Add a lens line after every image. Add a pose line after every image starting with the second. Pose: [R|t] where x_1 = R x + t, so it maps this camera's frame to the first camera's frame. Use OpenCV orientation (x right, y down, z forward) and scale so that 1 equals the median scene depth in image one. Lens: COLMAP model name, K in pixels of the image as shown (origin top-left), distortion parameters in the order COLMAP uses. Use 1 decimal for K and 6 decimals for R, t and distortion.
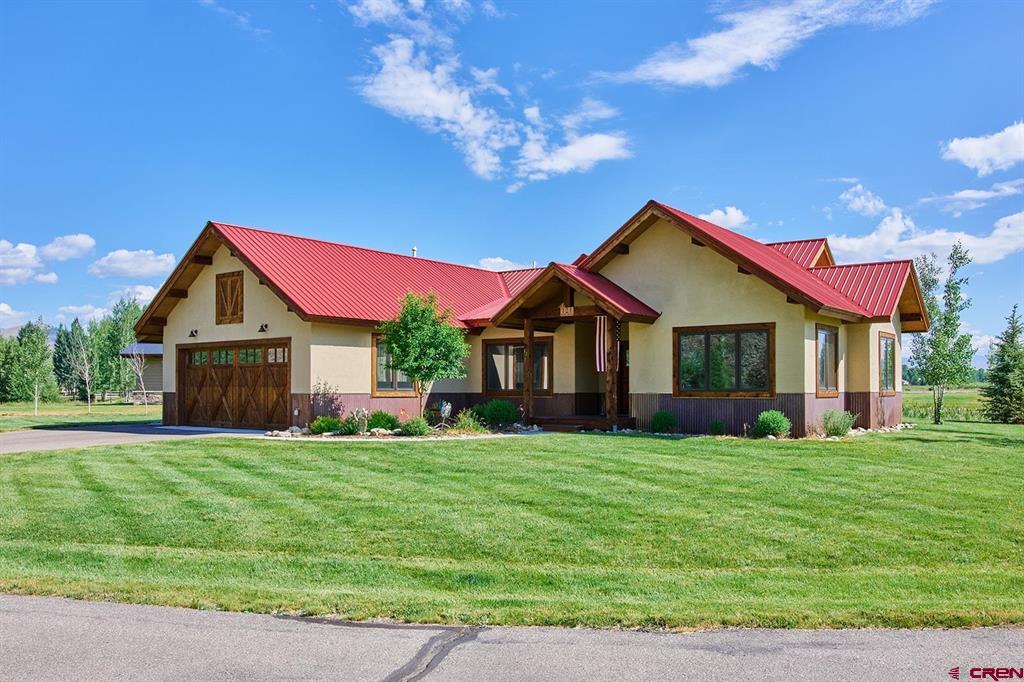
lens RADIAL K [[865.5, 0, 516.2], [0, 865.5, 341.2], [0, 0, 1]] dist [-0.093191, 0.014284]
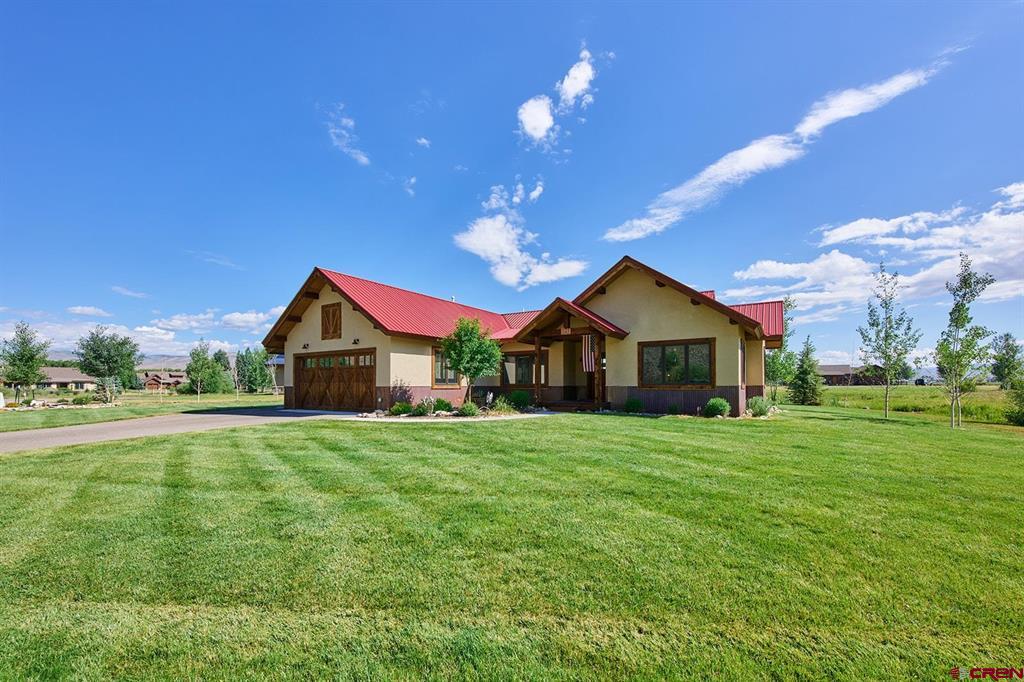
lens RADIAL K [[420.1, 0, 518.3], [0, 420.1, 368.0], [0, 0, 1]] dist [0.004868, -0.000006]
pose [[0.996594, 0.002359, 0.082434, -0.083656], [-0.003472, 0.999905, 0.013364, 0.019481], [-0.082394, -0.013605, 0.996507, 0.283810]]
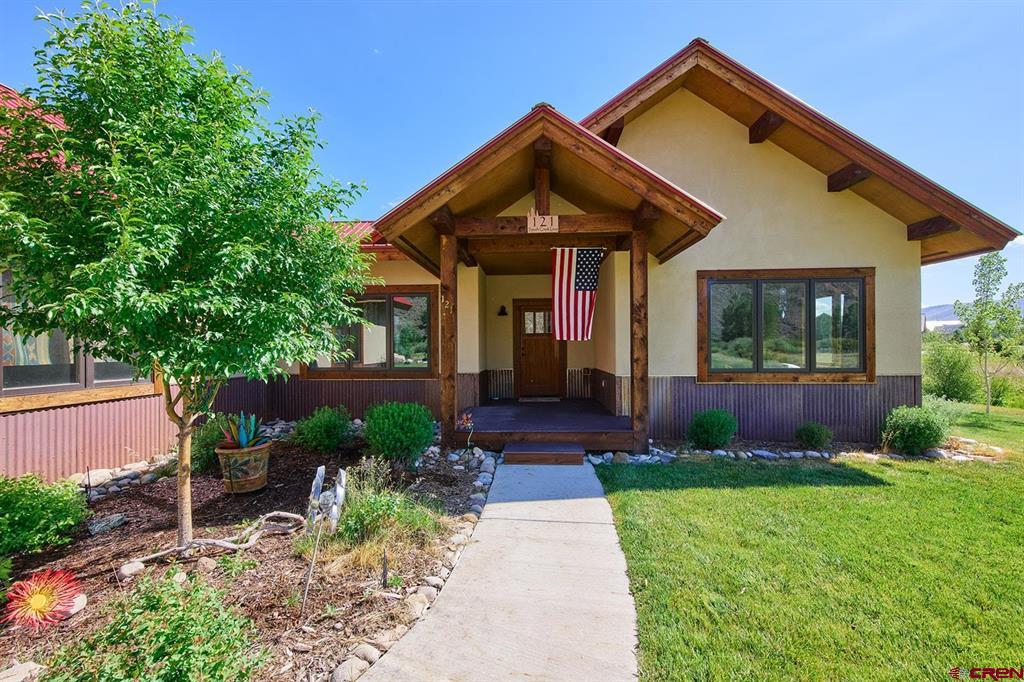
lens RADIAL K [[420.1, 0, 520.2], [0, 420.1, 344.7], [0, 0, 1]] dist [0.004868, -0.000006]
pose [[0.824744, -0.002523, 0.565501, -0.094011], [-0.020642, 0.999189, 0.034563, 0.028892], [-0.565130, -0.040179, 0.824023, 0.804166]]
